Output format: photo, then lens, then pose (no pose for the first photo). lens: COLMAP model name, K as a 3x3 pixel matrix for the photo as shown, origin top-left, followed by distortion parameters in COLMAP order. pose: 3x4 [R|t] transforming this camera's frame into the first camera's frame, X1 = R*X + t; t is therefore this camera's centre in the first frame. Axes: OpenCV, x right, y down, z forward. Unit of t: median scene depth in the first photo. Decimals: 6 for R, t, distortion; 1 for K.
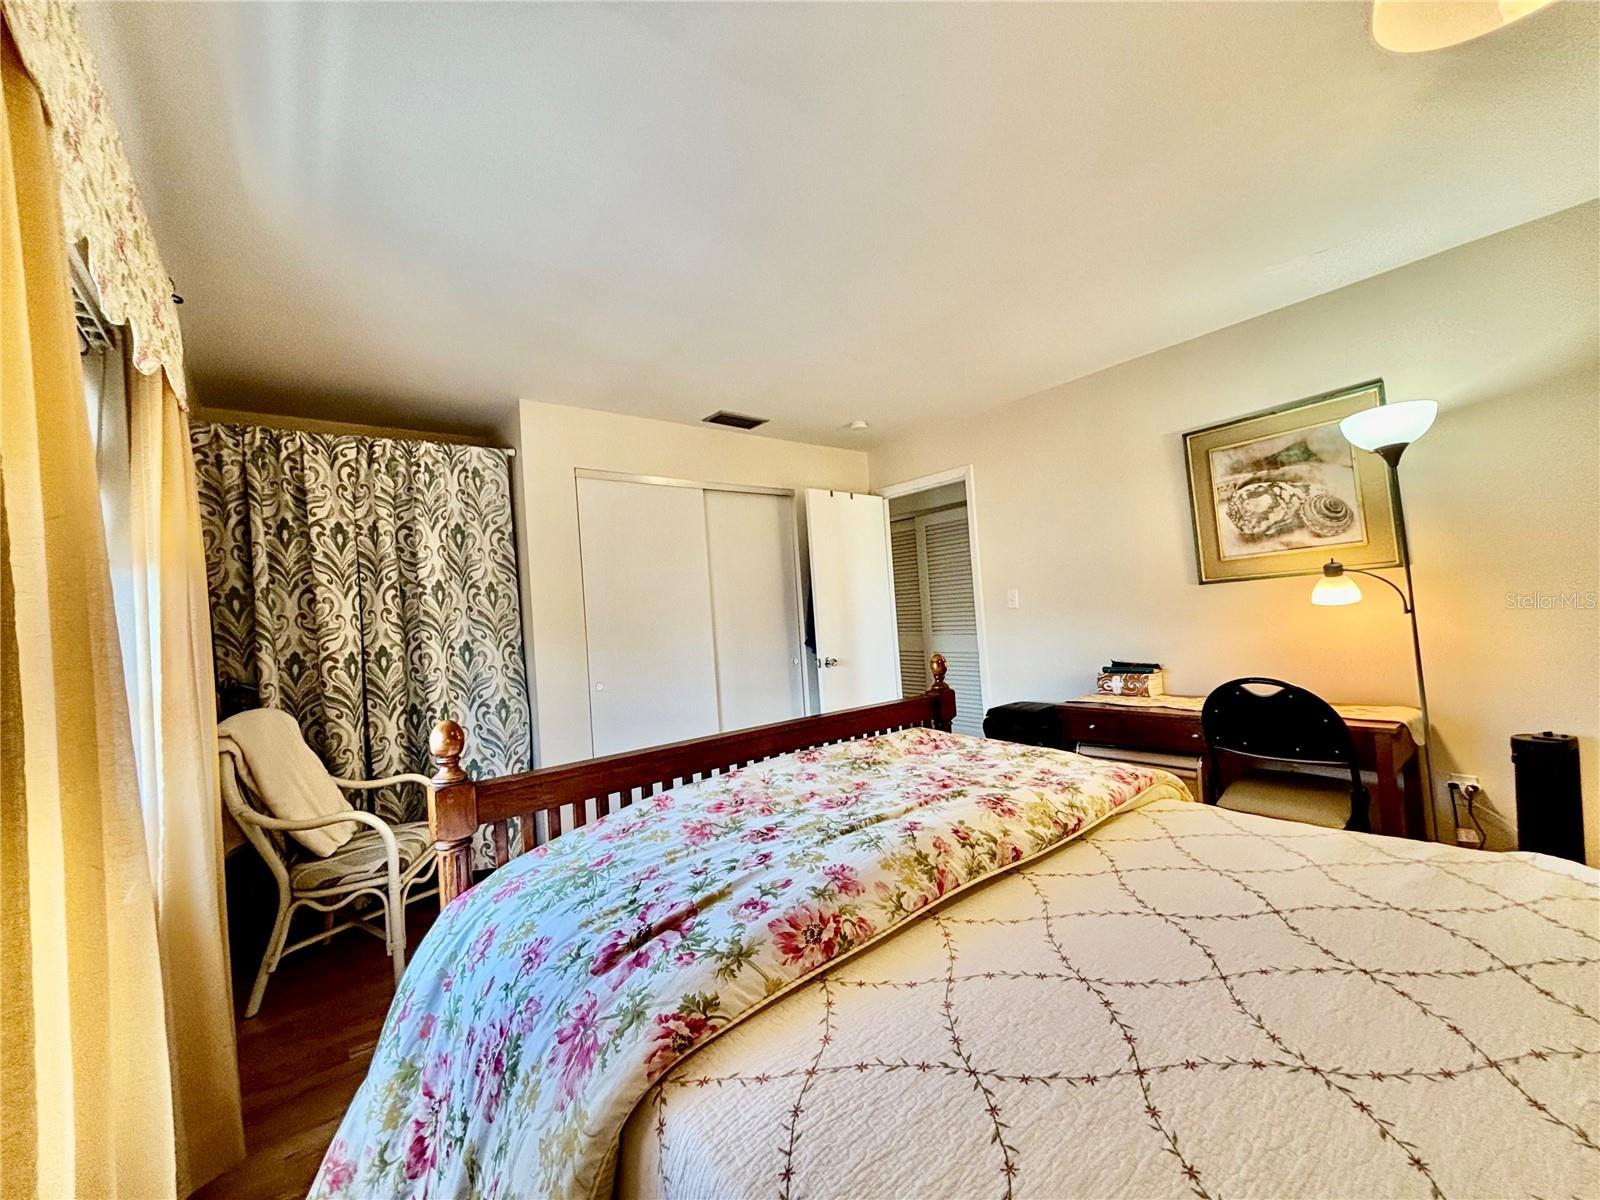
lens RADIAL K [[641.5, 0, 790.3], [0, 641.5, 597.0], [0, 0, 1]] dist [-0.001272, -0.000506]
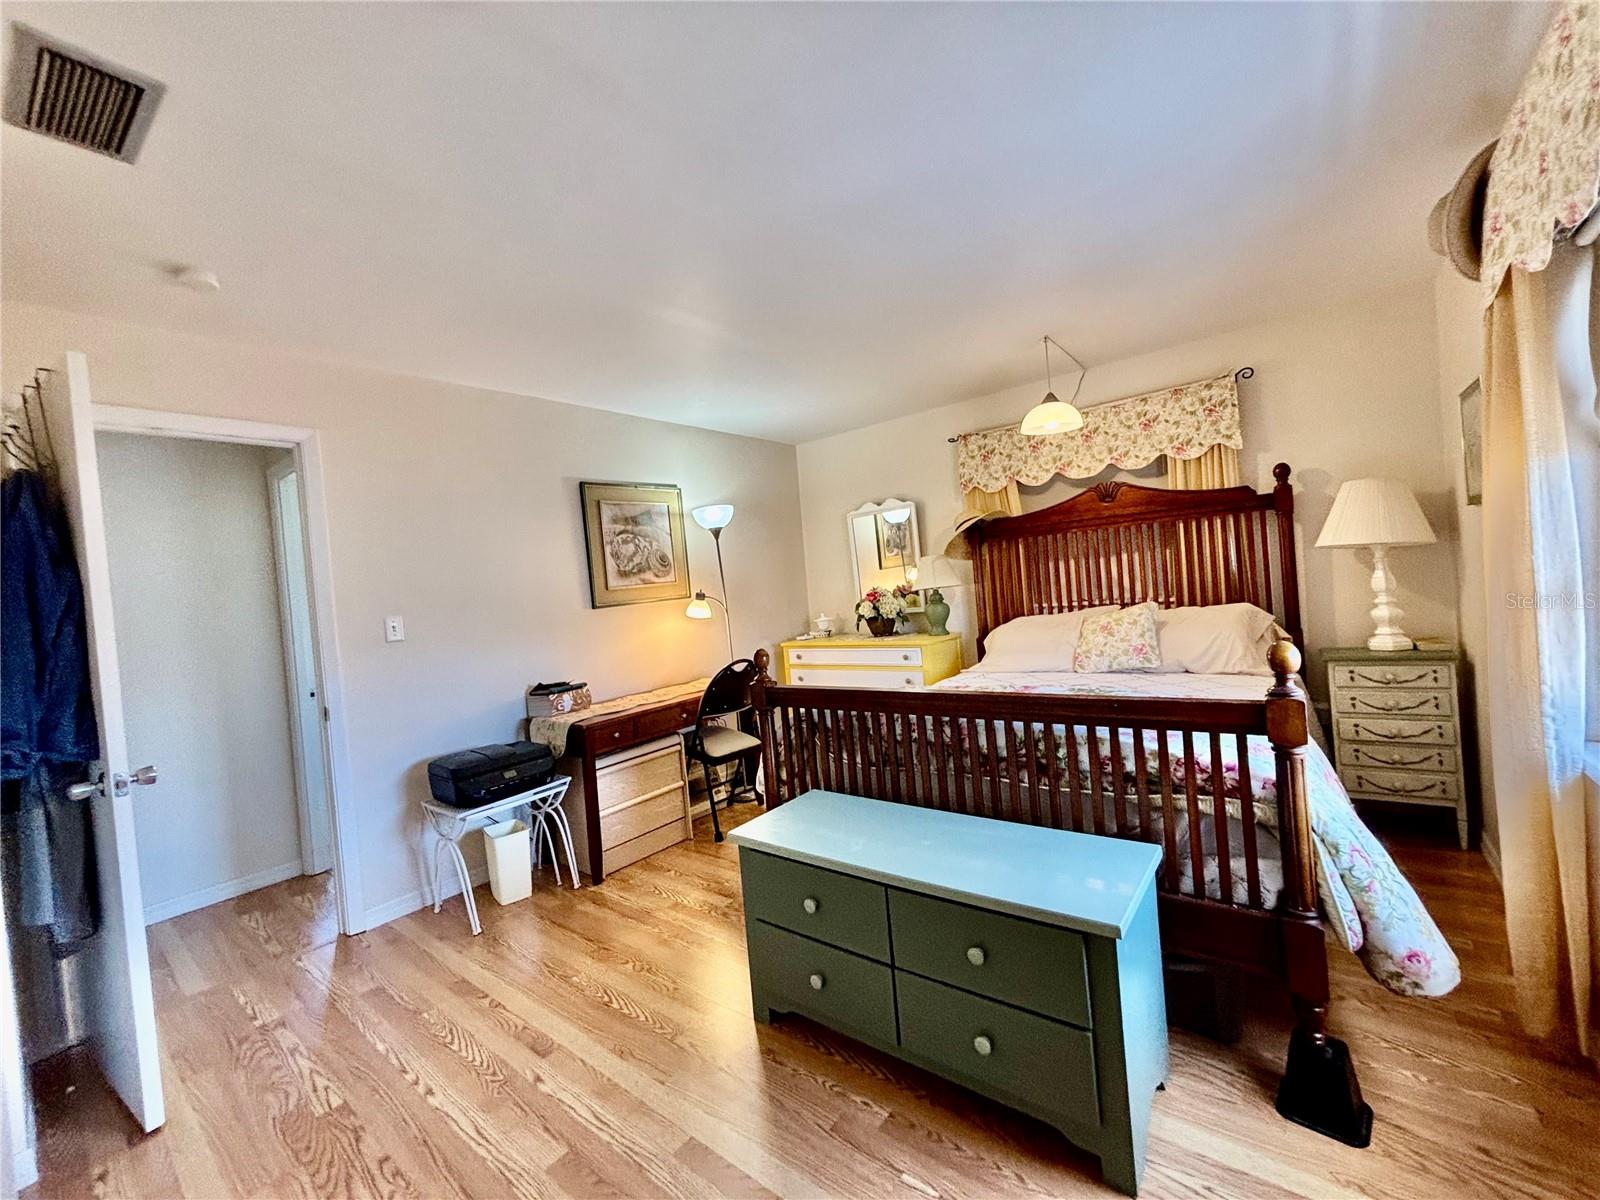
lens RADIAL K [[641.5, 0, 799.4], [0, 641.5, 595.6], [0, 0, 1]] dist [-0.001272, -0.000506]
pose [[-0.219242, 0.071506, 0.973047, -0.668097], [0.065801, 0.996124, -0.058376, 0.056141], [-0.973449, 0.051229, -0.223098, 0.959238]]
